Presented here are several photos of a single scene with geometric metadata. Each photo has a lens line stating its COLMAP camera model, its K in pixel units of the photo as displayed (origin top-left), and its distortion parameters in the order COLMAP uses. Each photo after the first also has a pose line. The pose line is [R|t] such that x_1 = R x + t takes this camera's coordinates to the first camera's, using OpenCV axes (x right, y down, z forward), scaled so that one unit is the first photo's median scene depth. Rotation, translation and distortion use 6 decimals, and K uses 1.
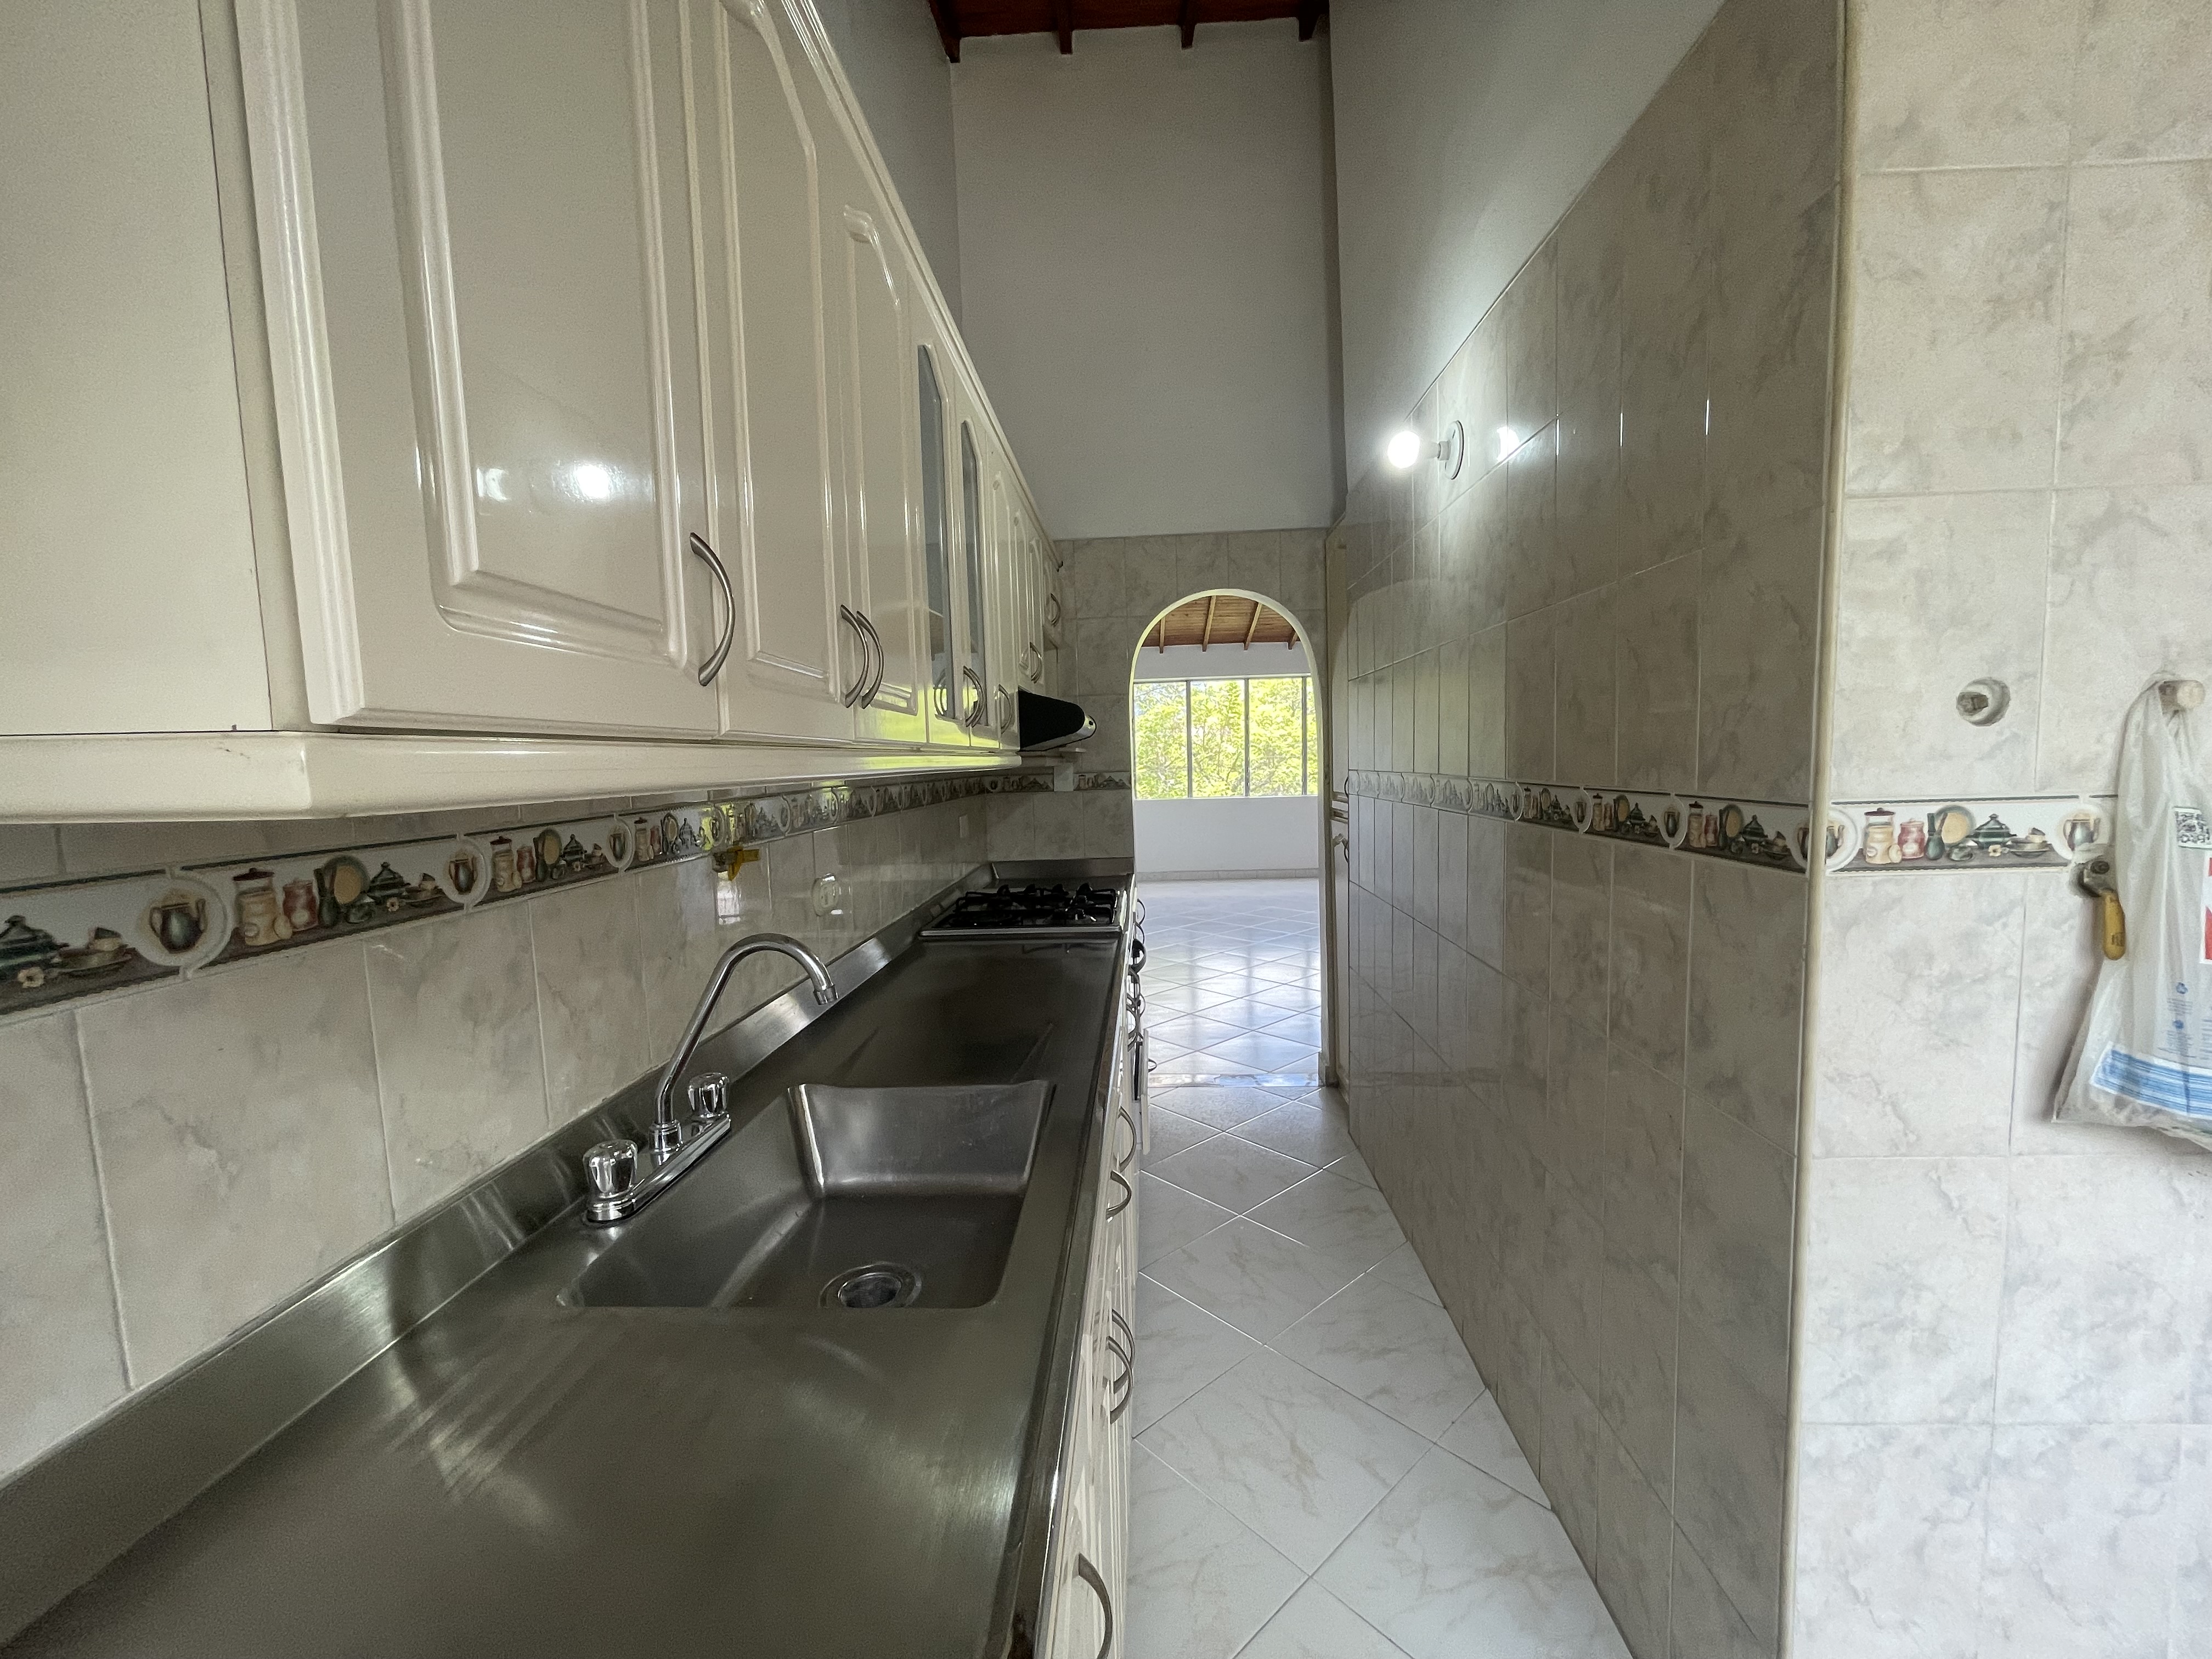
lens RADIAL K [[893.5, 0, 1097.4], [0, 893.5, 844.0], [0, 0, 1]] dist [-0.000504, 0.001181]
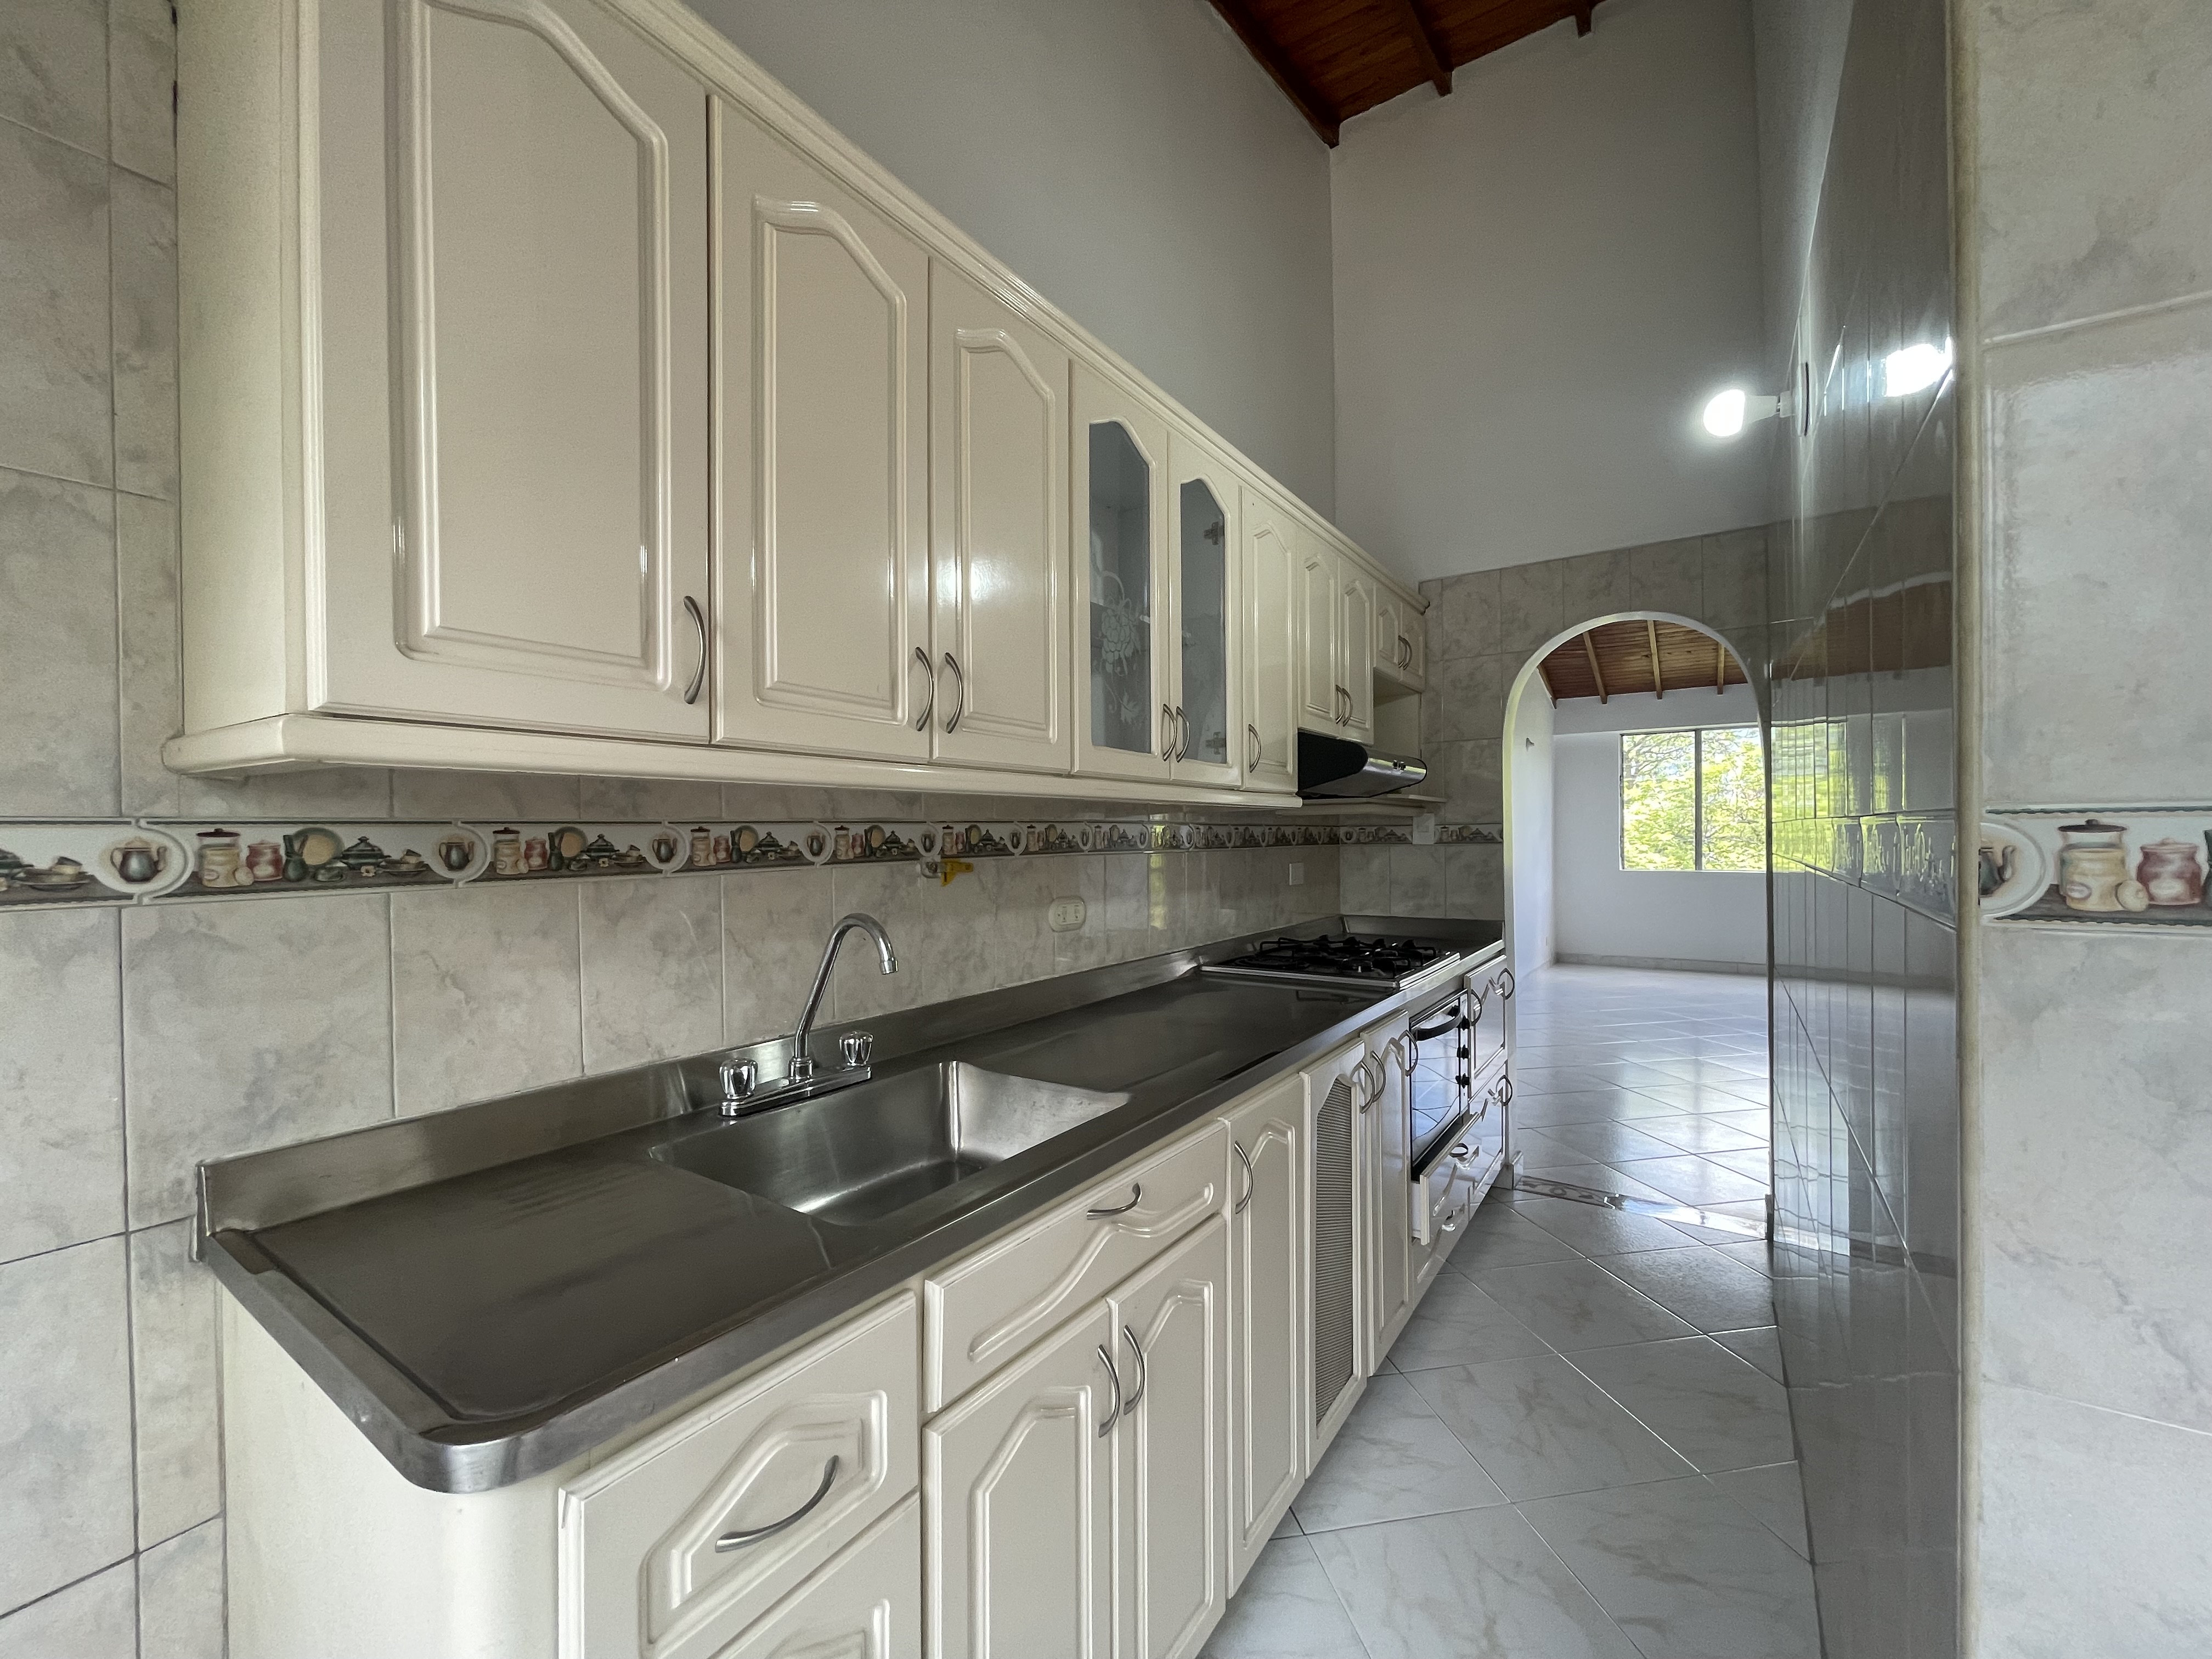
lens RADIAL K [[893.5, 0, 1101.4], [0, 893.5, 842.7], [0, 0, 1]] dist [-0.000504, 0.001181]
pose [[0.853438, 0.026751, -0.520507, 0.589842], [-0.065832, 0.996216, -0.056740, 0.053317], [0.517020, 0.082691, 0.851970, 0.114382]]
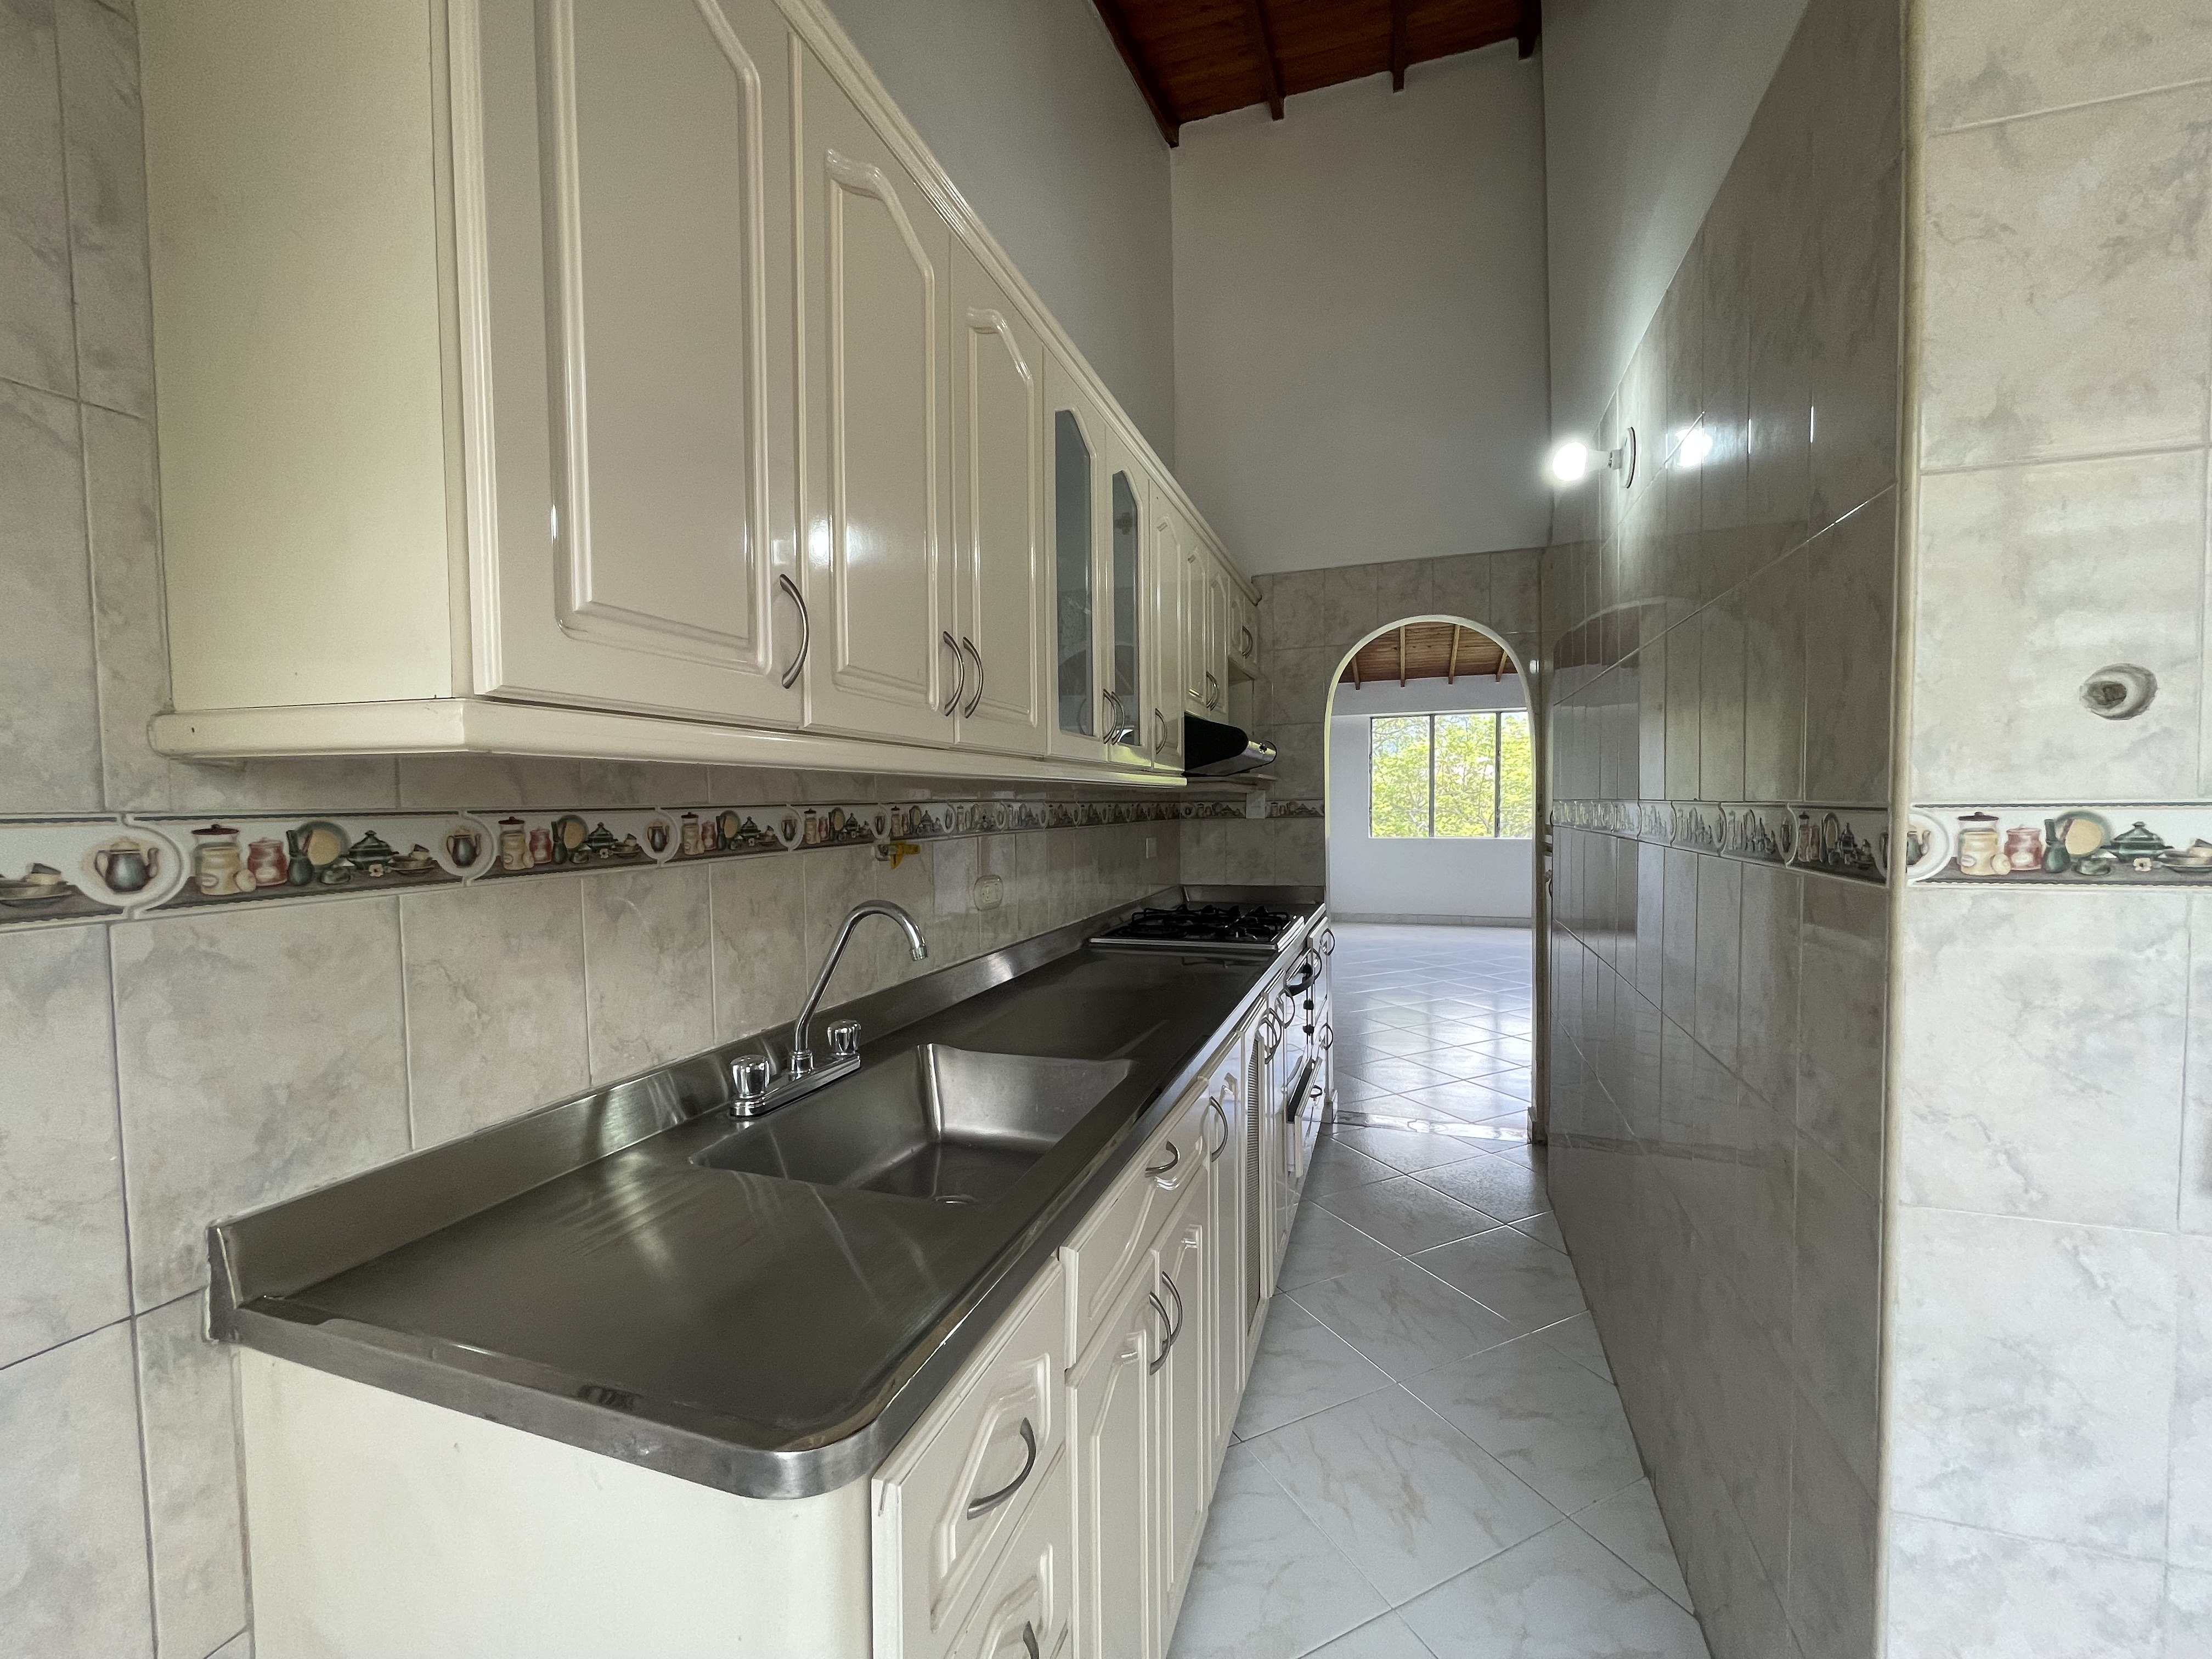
lens RADIAL K [[893.5, 0, 1097.7], [0, 893.5, 843.3], [0, 0, 1]] dist [-0.000504, 0.001181]
pose [[0.959999, 0.030099, -0.278380, 0.269091], [-0.042479, 0.998354, -0.038546, 0.059891], [0.276762, 0.048829, 0.959697, -0.096817]]
